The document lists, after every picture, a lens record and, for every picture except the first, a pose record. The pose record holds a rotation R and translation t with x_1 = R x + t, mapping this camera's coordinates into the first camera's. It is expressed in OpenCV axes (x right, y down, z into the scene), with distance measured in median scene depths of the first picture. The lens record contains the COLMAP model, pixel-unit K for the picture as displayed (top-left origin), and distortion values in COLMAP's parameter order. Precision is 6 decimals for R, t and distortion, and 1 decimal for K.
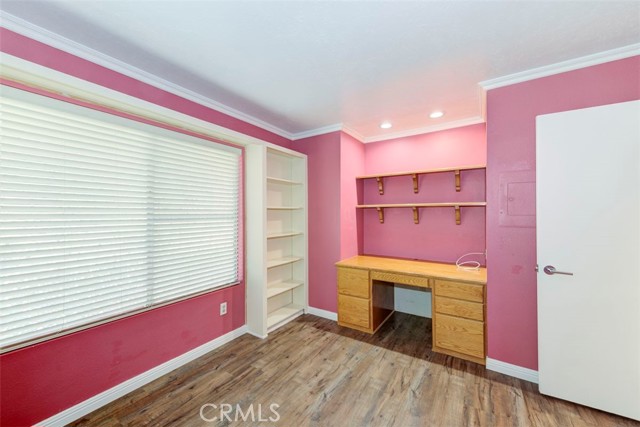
lens RADIAL K [[246.3, 0, 321.2], [0, 246.3, 212.4], [0, 0, 1]] dist [0.014838, -0.000235]
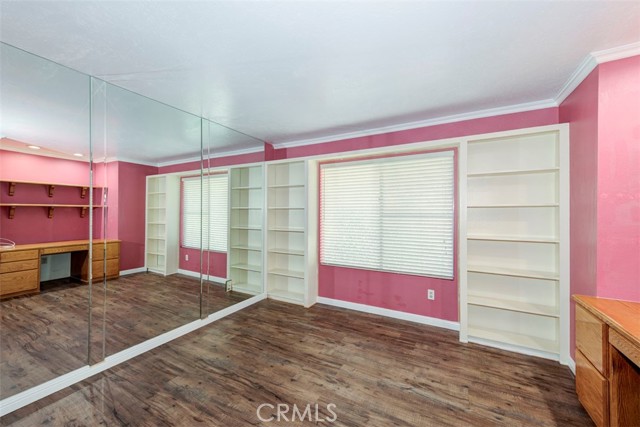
lens RADIAL K [[246.3, 0, 321.2], [0, 246.3, 212.4], [0, 0, 1]] dist [0.014838, -0.000235]
pose [[0.096546, 0.000244, -0.995329, 0.742717], [0.002650, 0.999996, 0.000503, 0.003044], [0.995325, -0.002686, 0.096545, 0.397535]]
